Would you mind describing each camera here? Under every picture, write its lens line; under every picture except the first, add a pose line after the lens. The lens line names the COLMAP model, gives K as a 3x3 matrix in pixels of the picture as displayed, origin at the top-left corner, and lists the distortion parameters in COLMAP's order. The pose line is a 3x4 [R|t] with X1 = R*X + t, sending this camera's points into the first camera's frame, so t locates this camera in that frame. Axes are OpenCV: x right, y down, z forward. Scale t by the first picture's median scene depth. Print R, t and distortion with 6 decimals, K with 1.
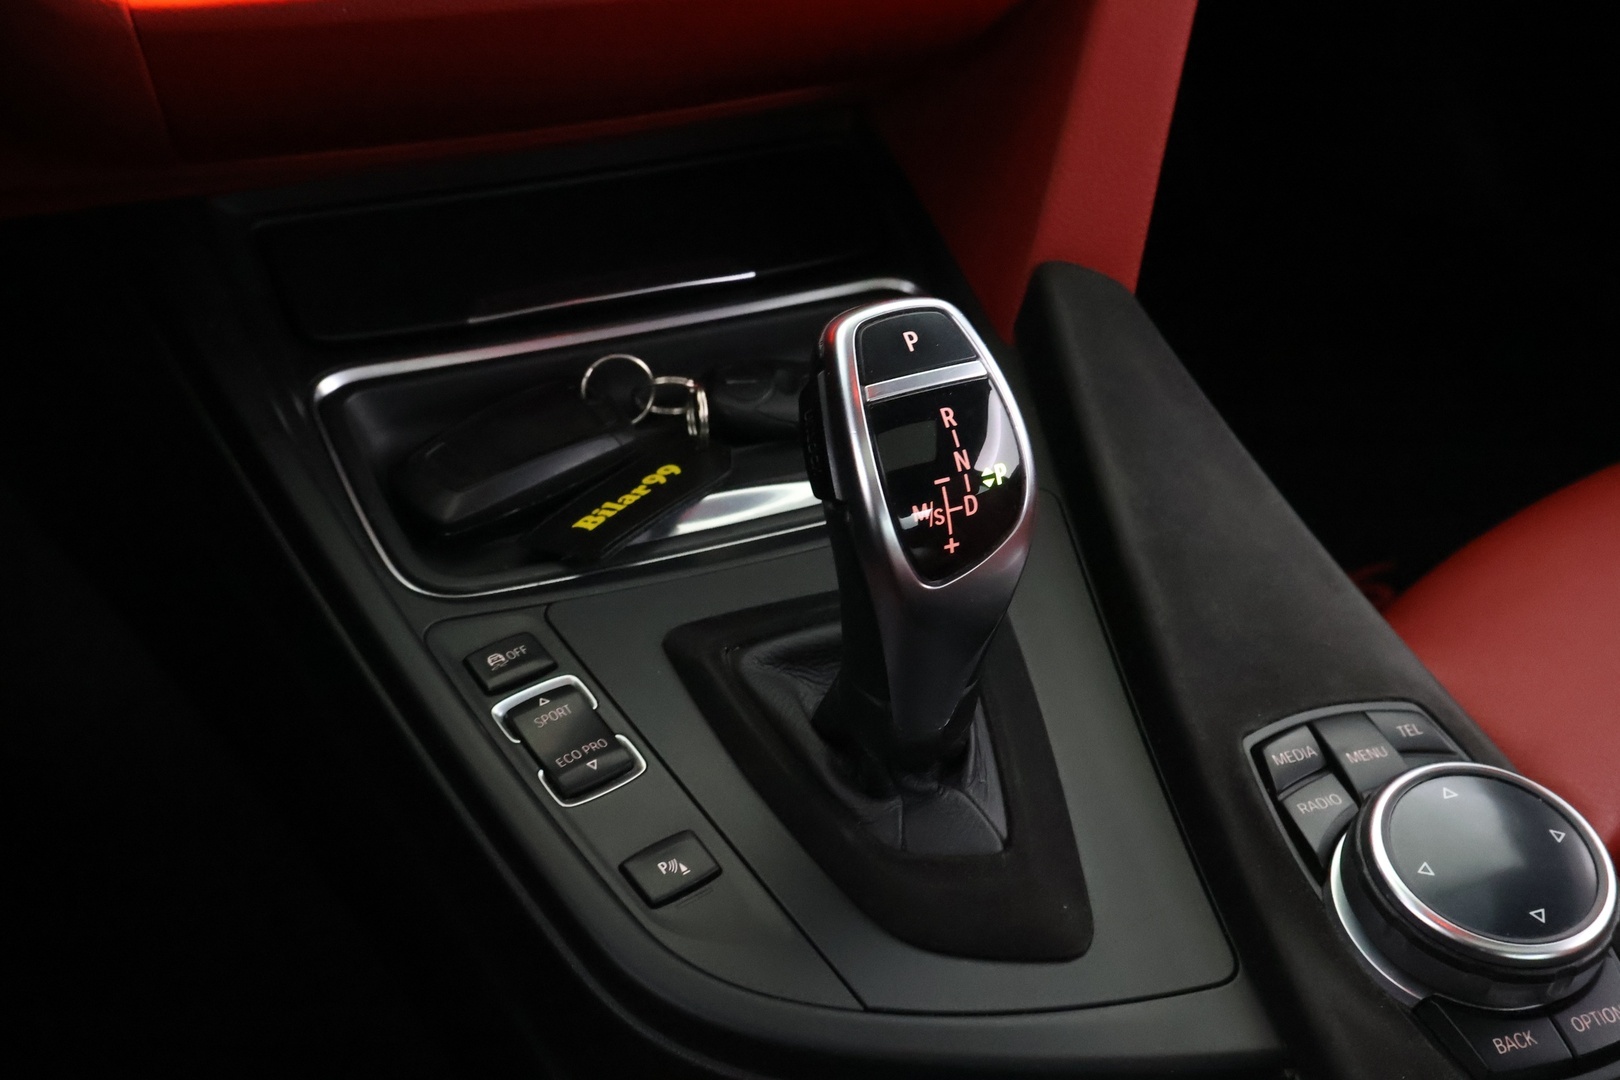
lens RADIAL K [[1801.1, 0, 845.5], [0, 1801.1, 539.9], [0, 0, 1]] dist [0.013055, 0.012302]
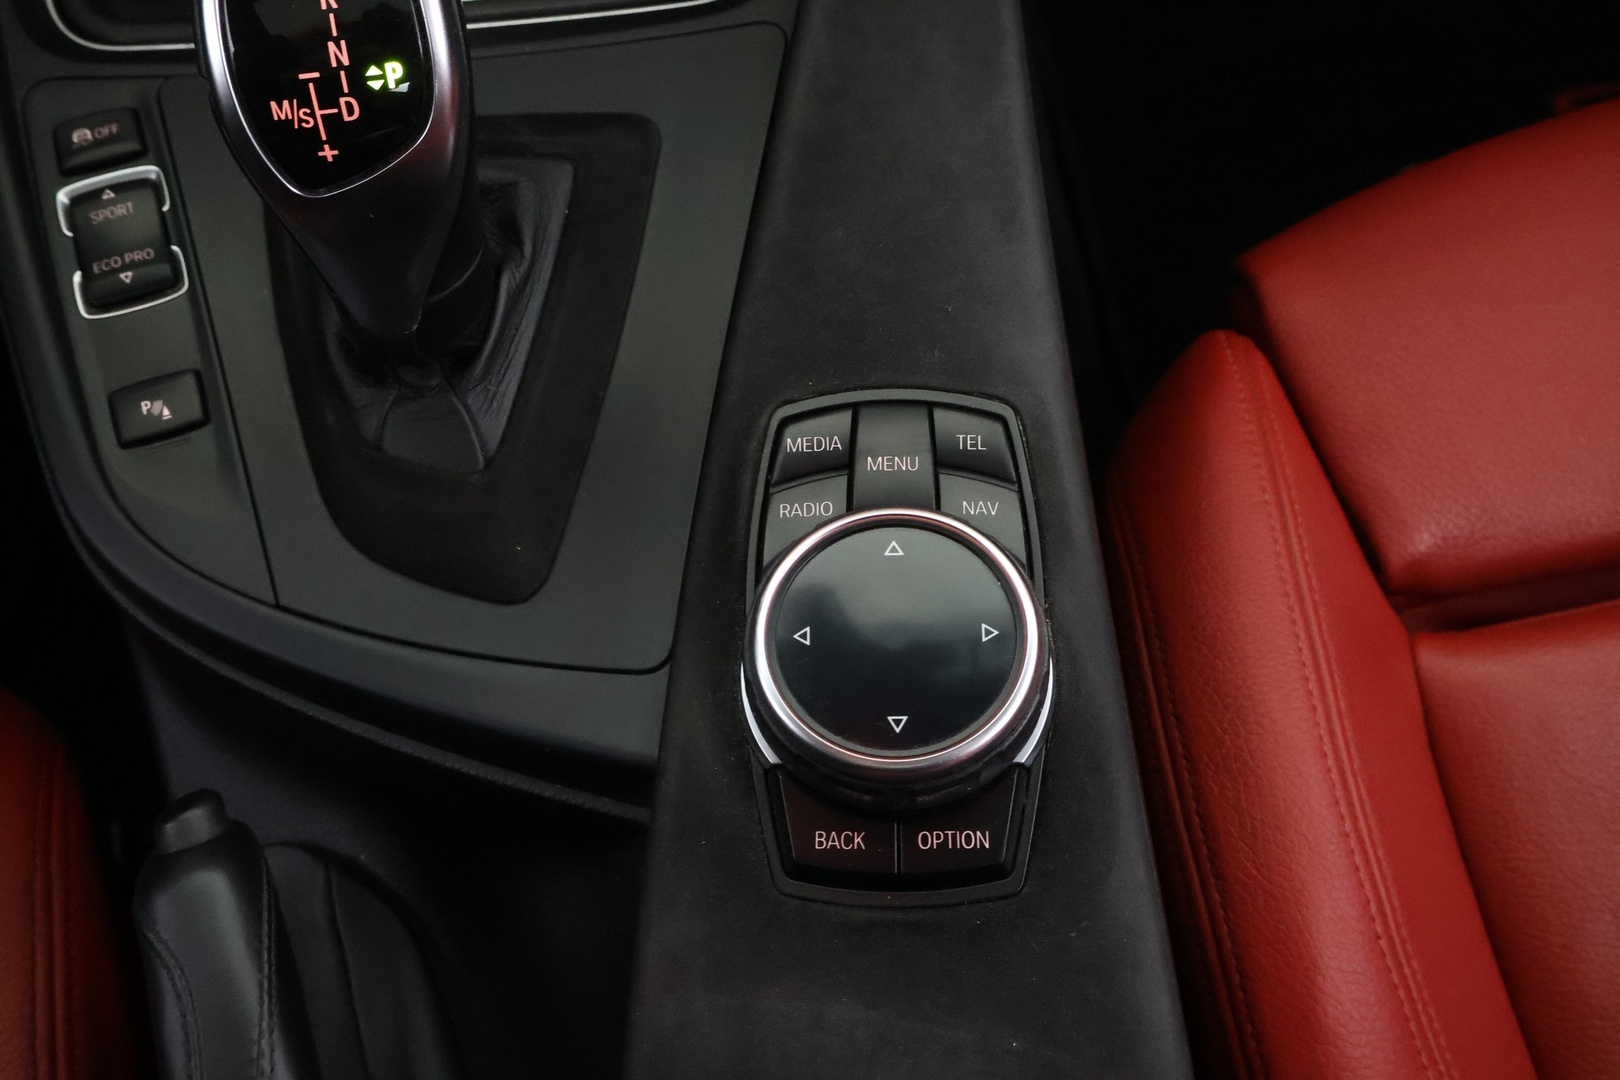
lens RADIAL K [[1801.1, 0, 845.5], [0, 1801.1, 539.9], [0, 0, 1]] dist [0.013055, 0.012302]
pose [[0.939723, 0.246064, -0.237432, 0.491604], [-0.134741, 0.904662, 0.404266, -0.191551], [0.314271, -0.347906, 0.883287, 0.244871]]
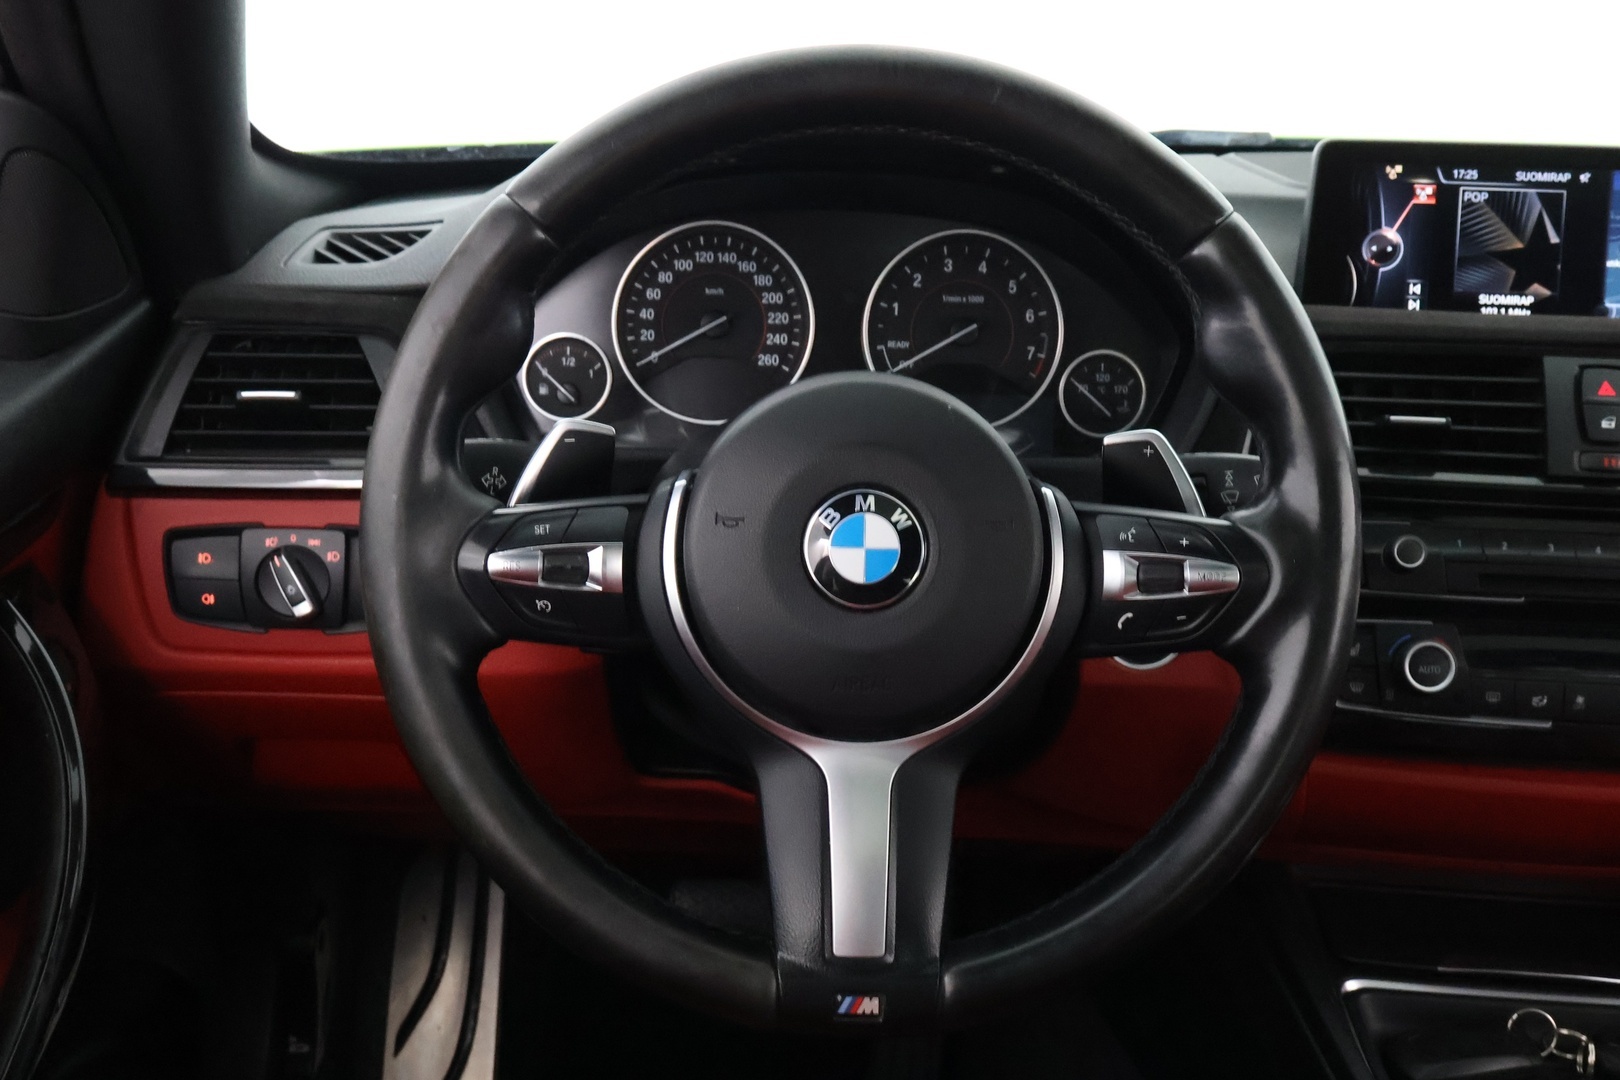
lens RADIAL K [[1875.0, 0, 810.0], [0, 1875.0, 540.0], [0, 0, 1]] dist [0.034186, 0.013623]
pose [[0.895699, 0.107042, -0.431584, -0.033239], [-0.258786, 0.914773, -0.310194, 0.257671], [0.361598, 0.389528, 0.847062, -1.024212]]
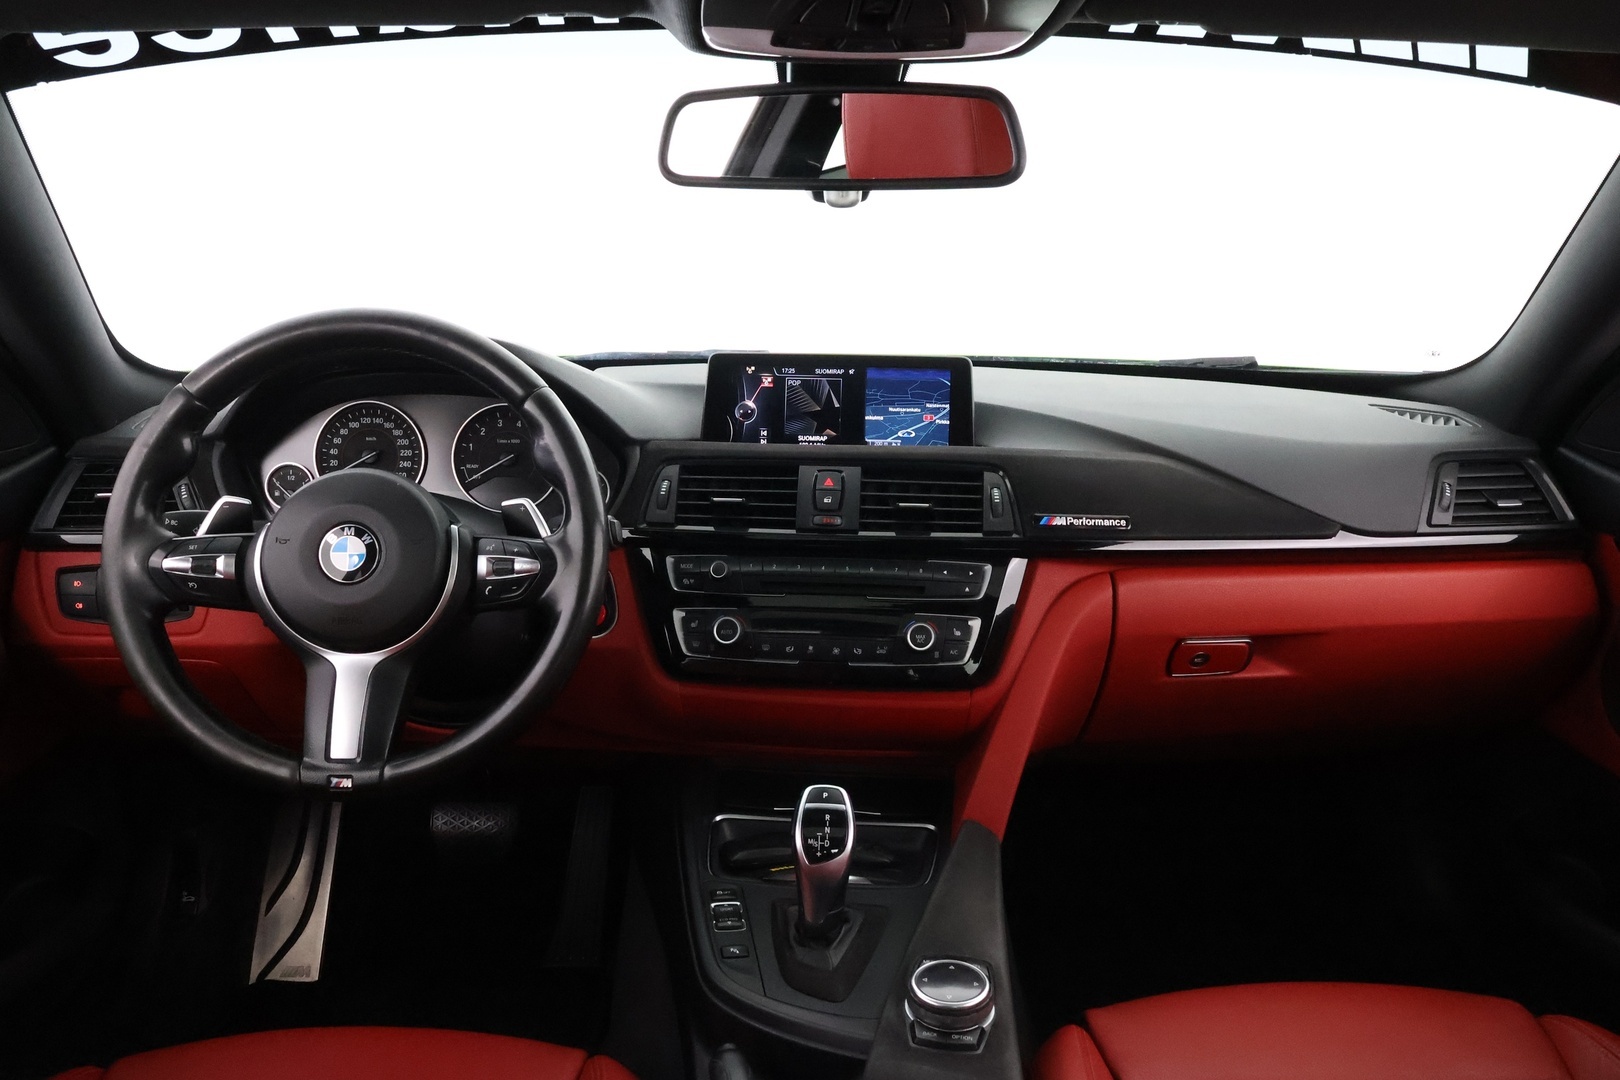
lens RADIAL K [[1468.0, 0, 810.0], [0, 1468.0, 540.0], [0, 0, 1]] dist [0.039467, 0.012333]
pose [[0.882329, 0.054170, -0.467506, 1.205832], [-0.258366, 0.886035, -0.384953, 0.507153], [0.393374, 0.460443, 0.795770, -1.367453]]
